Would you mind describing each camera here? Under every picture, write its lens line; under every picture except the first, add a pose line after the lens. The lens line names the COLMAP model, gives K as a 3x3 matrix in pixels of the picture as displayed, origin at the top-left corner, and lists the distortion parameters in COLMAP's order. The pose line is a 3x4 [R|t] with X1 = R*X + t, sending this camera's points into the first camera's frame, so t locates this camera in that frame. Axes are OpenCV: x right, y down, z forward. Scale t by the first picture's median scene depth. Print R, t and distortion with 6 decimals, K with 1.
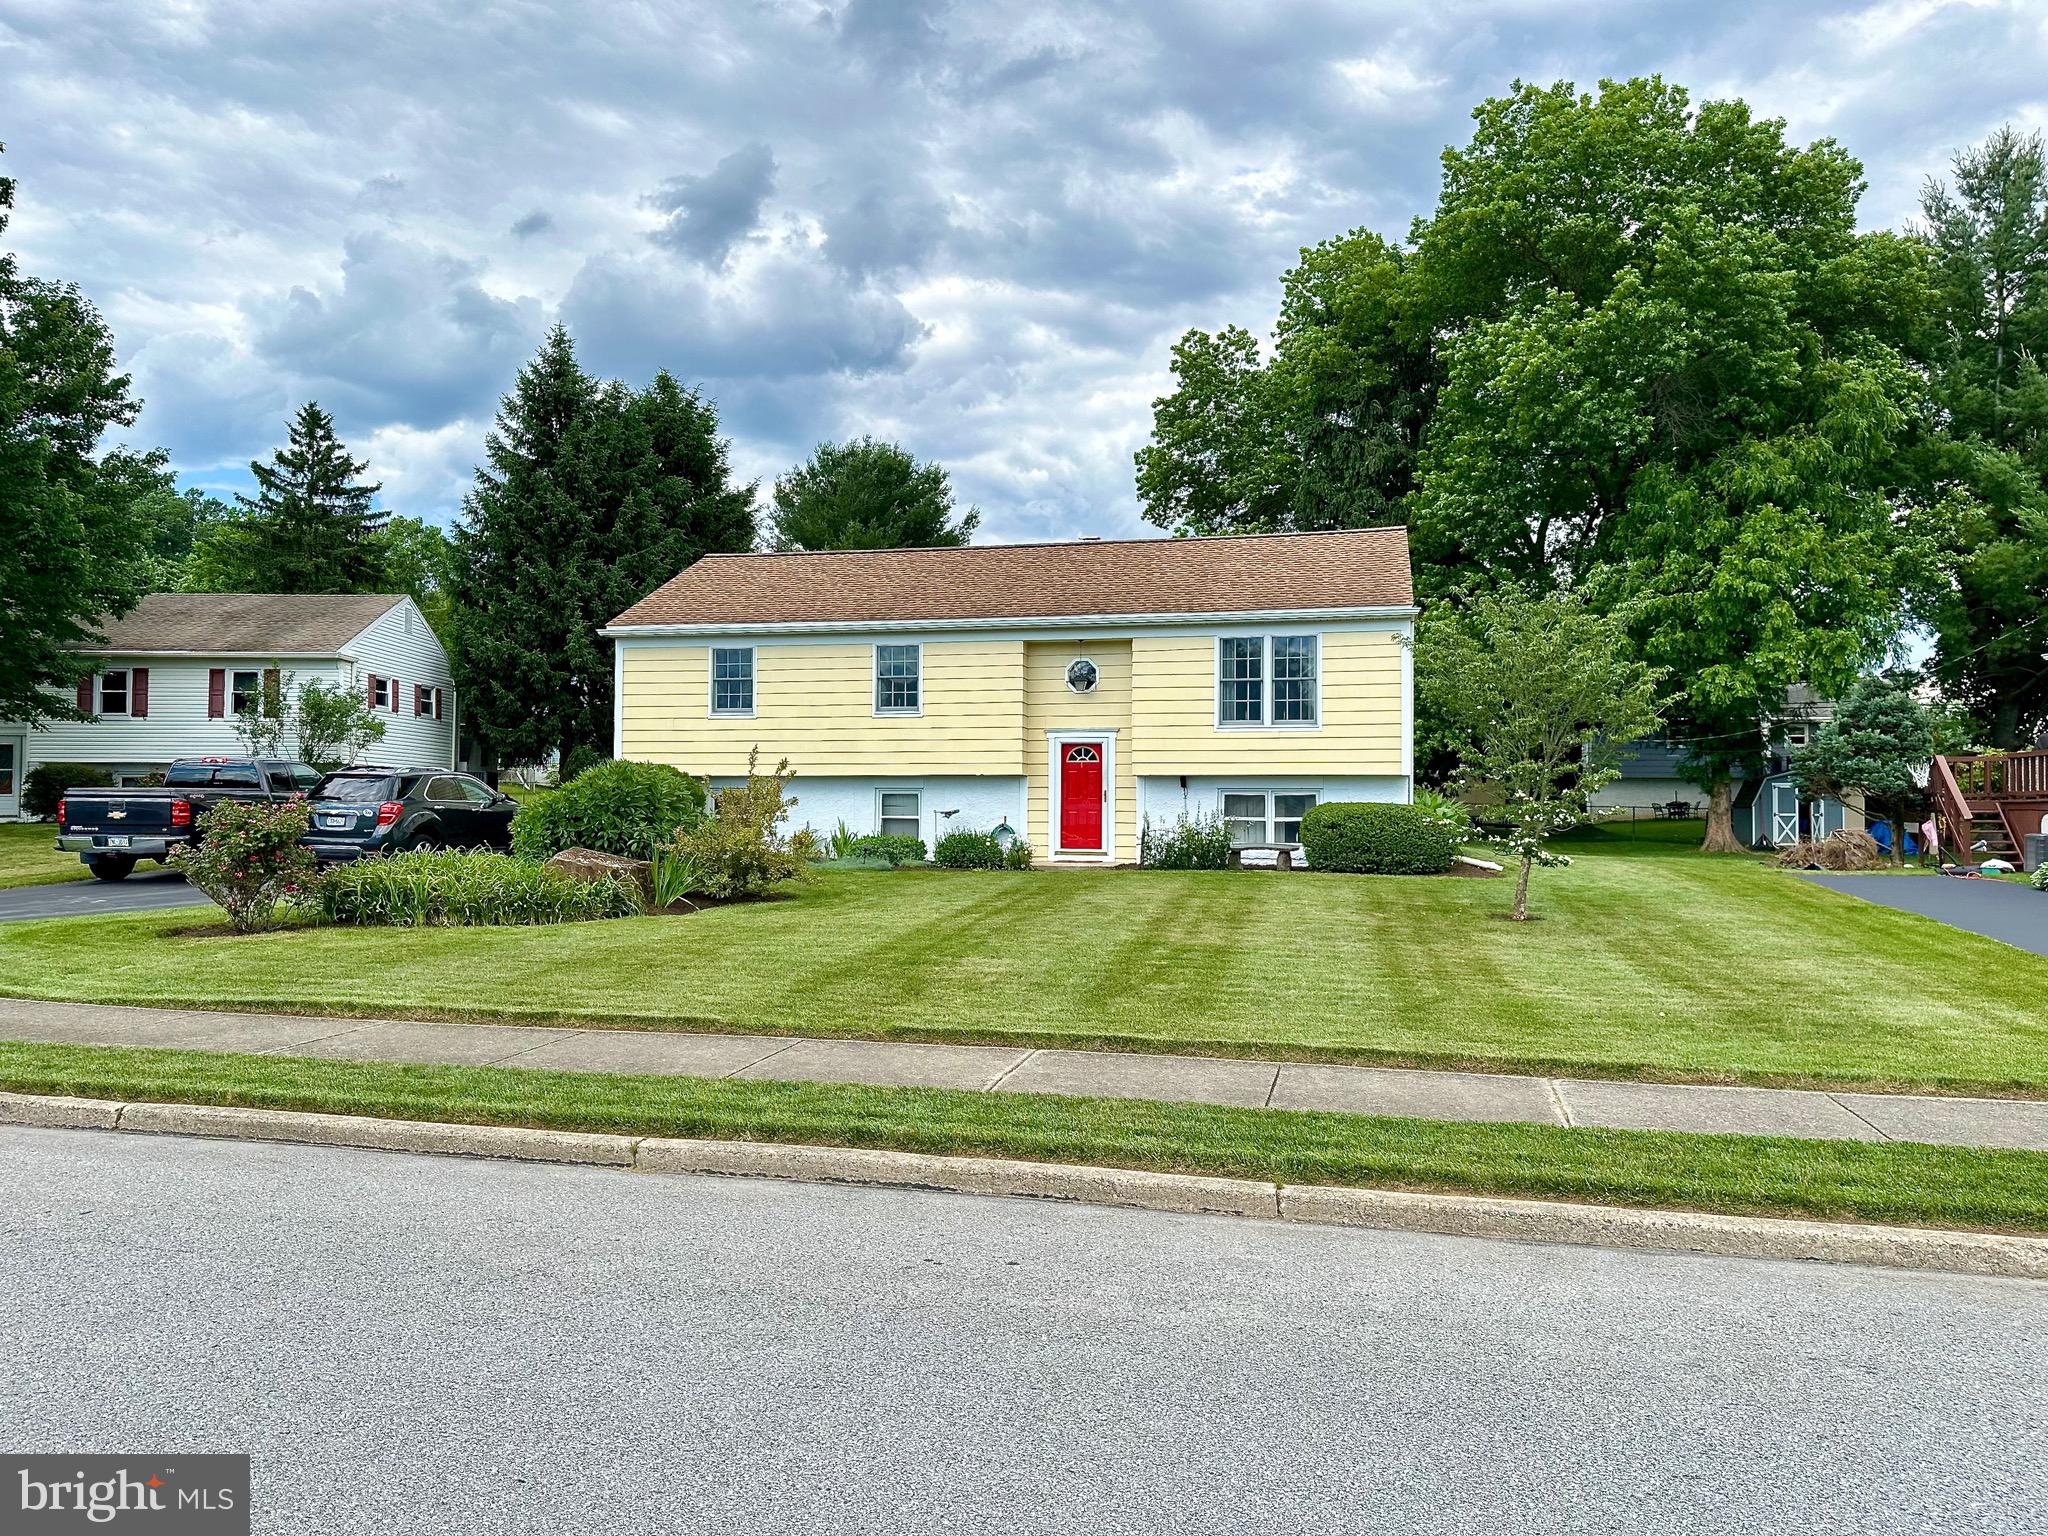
lens RADIAL K [[1450.6, 0, 1024.0], [0, 1450.6, 768.0], [0, 0, 1]] dist [0.033603, 0.000190]
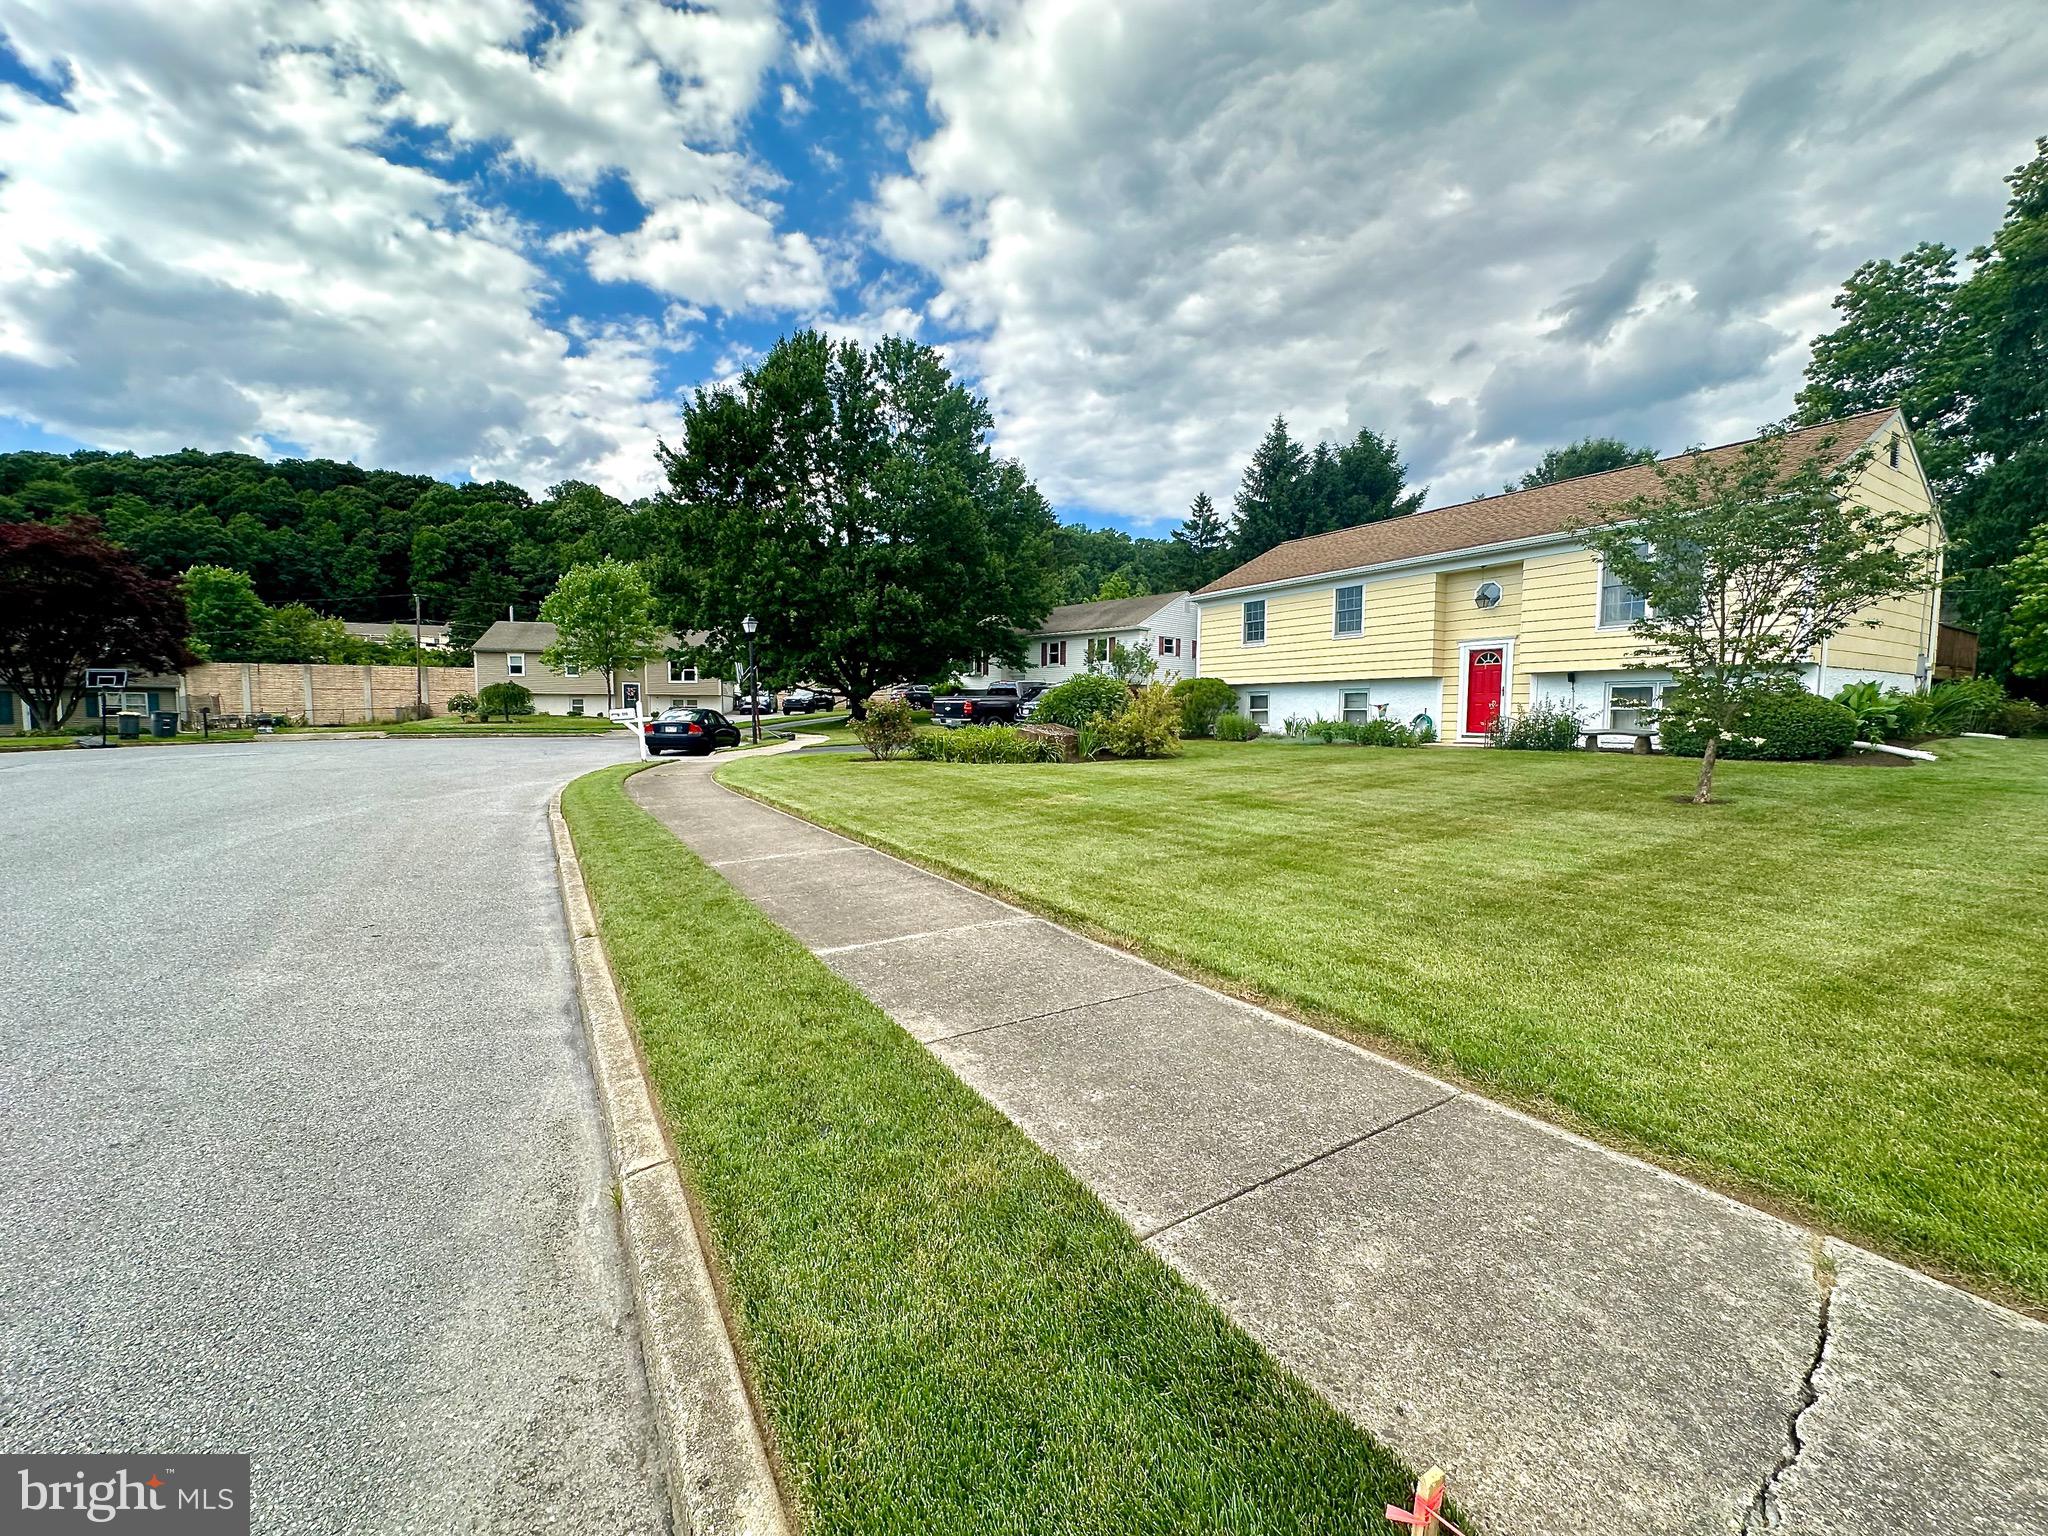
lens RADIAL K [[809.3, 0, 1024.0], [0, 809.3, 768.0], [0, 0, 1]] dist [0.000930, 0.000177]
pose [[0.695733, 0.046095, -0.716819, 0.259072], [0.022619, 0.996038, 0.086004, 0.015399], [0.717944, -0.076049, 0.691934, 0.209652]]
